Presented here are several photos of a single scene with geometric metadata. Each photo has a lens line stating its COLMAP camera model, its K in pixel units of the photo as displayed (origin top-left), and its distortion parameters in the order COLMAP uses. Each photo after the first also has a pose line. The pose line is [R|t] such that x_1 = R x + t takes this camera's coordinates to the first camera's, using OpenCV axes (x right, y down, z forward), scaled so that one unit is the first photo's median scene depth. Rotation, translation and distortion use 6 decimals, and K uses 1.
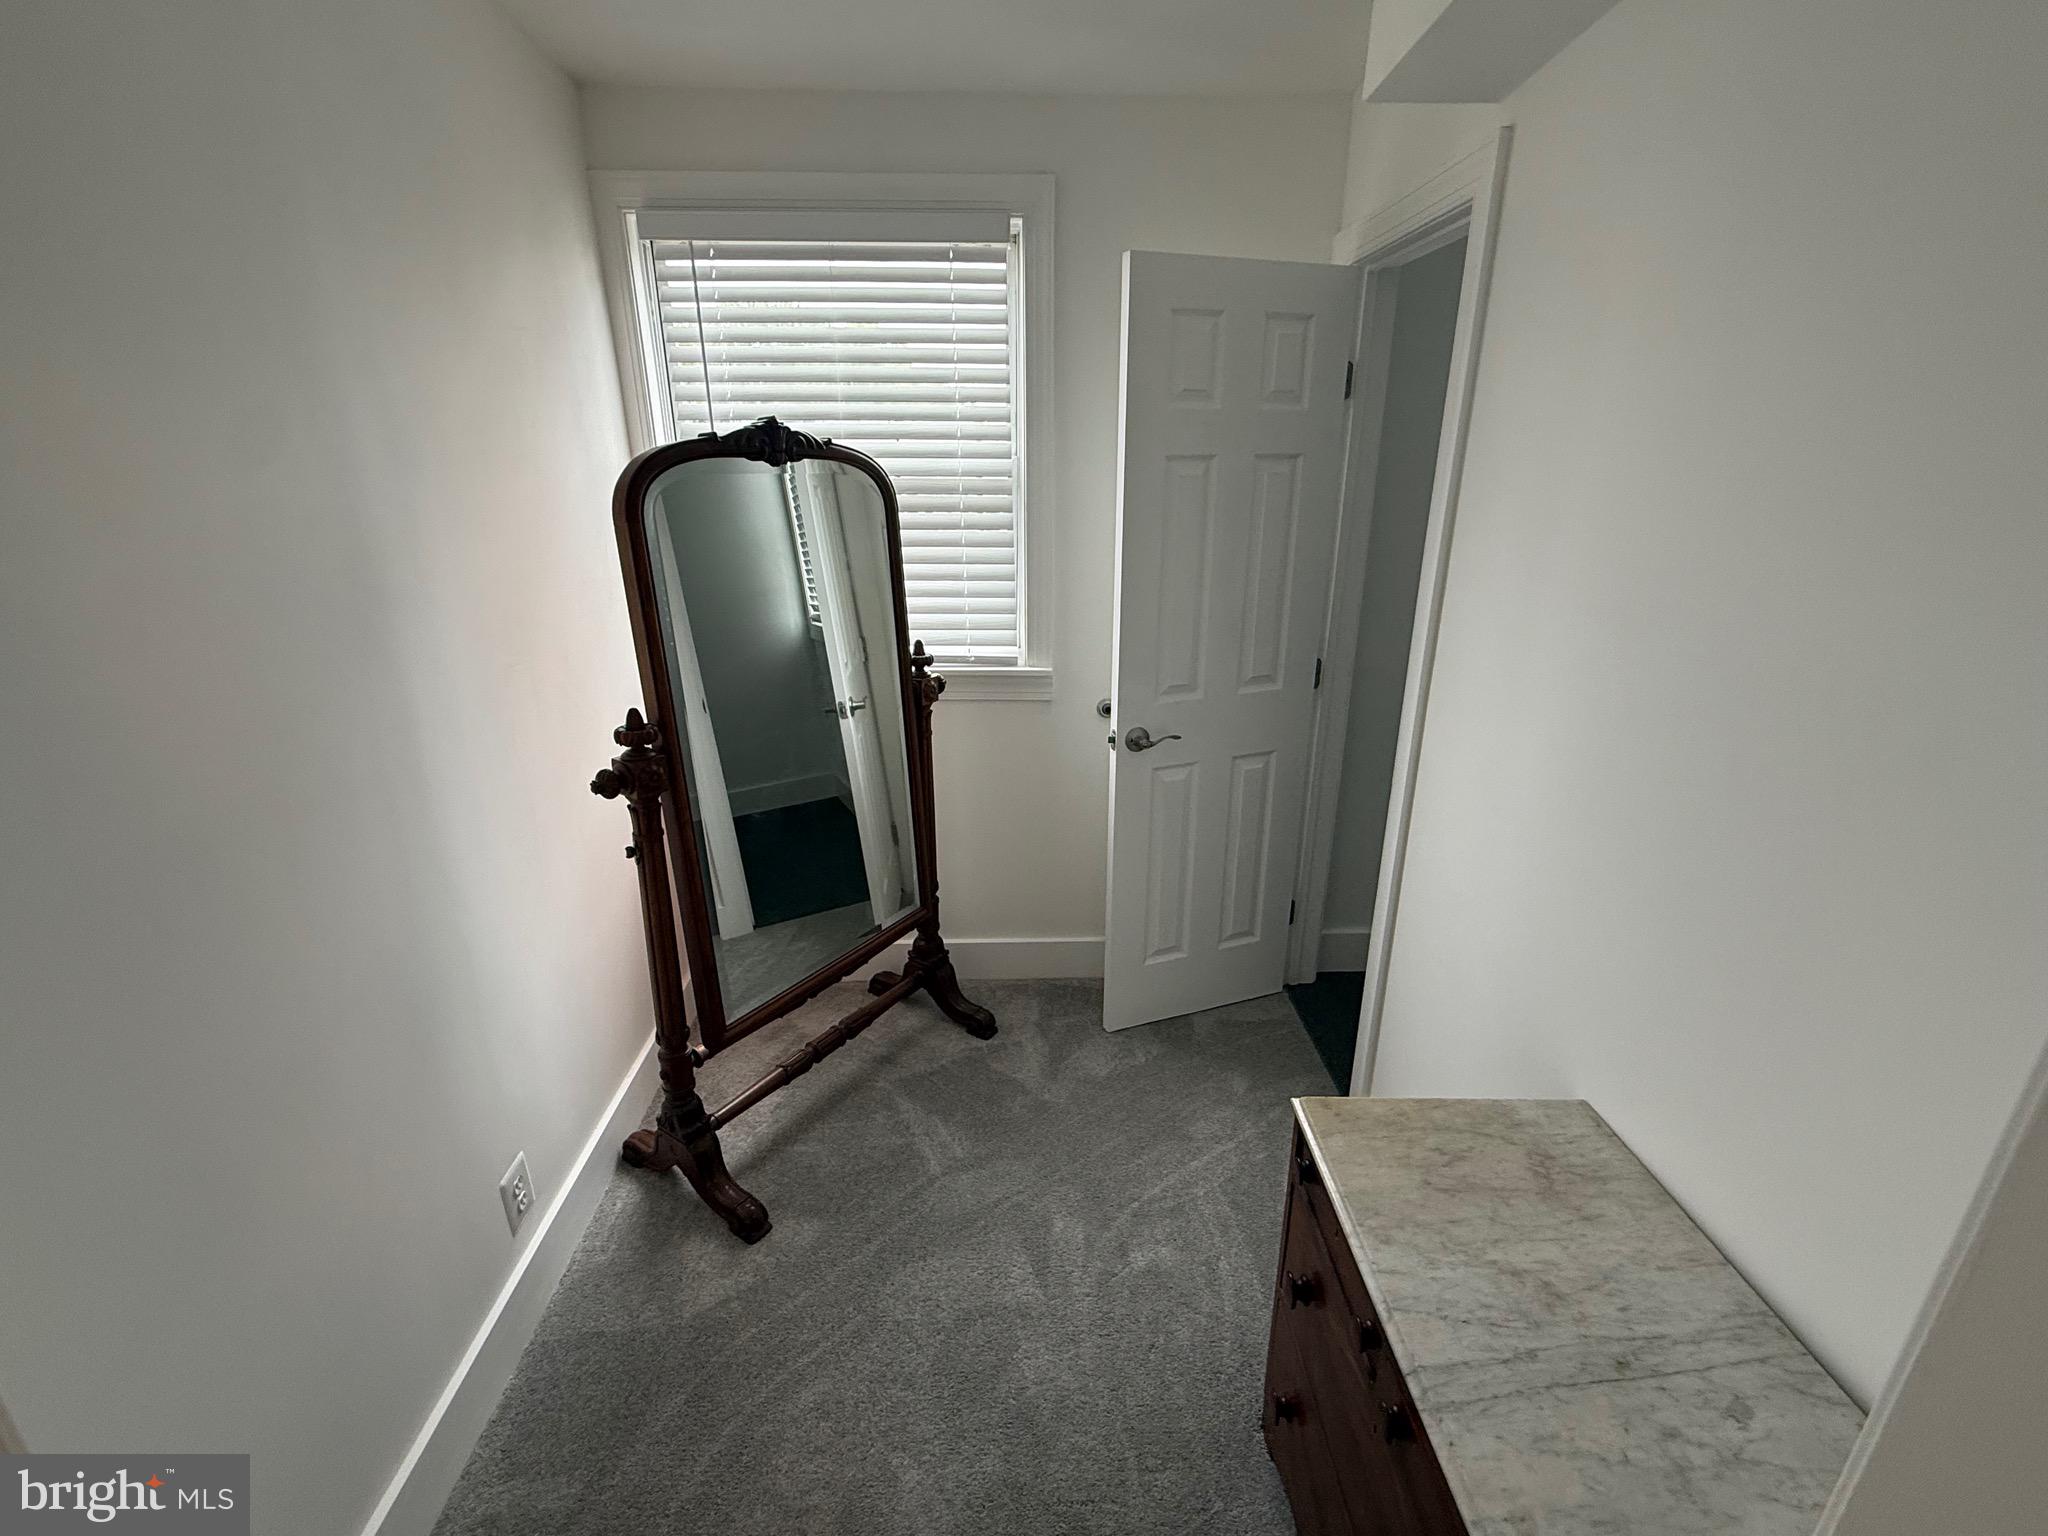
lens RADIAL K [[892.6, 0, 1027.5], [0, 892.6, 769.9], [0, 0, 1]] dist [0.000517, 0.000010]
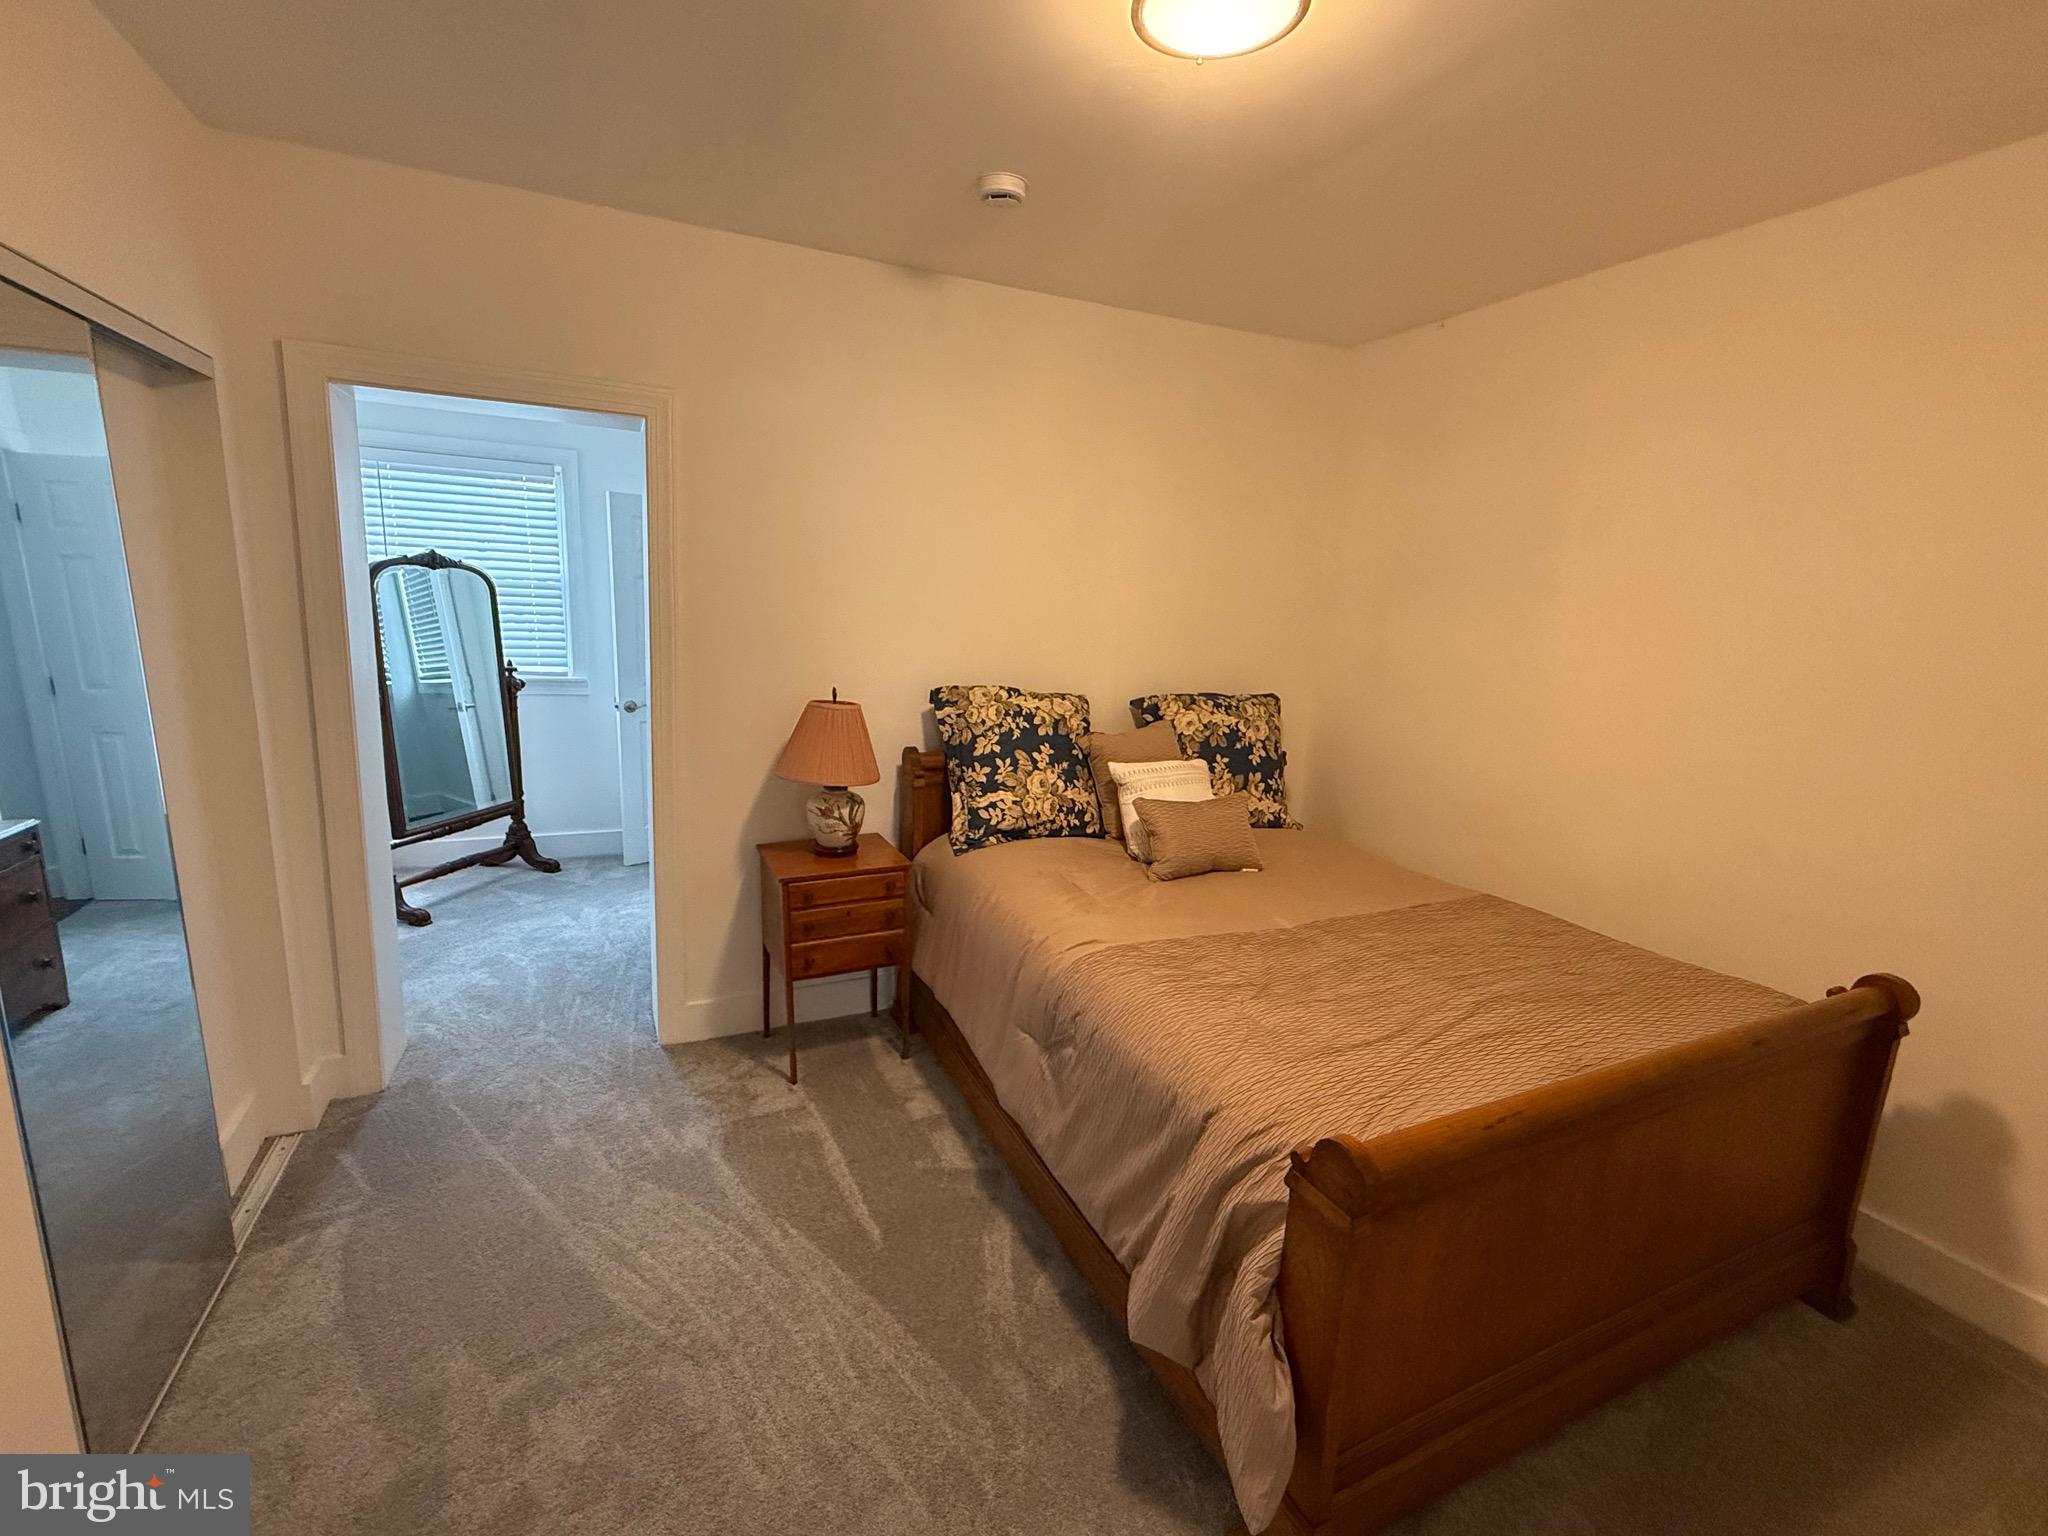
lens RADIAL K [[892.6, 0, 1016.2], [0, 892.6, 763.3], [0, 0, 1]] dist [0.000517, 0.000010]
pose [[0.921476, -0.032070, 0.387108, 0.132970], [0.085891, 0.988740, -0.122544, 0.400527], [-0.378819, 0.146170, 0.913855, -1.139386]]
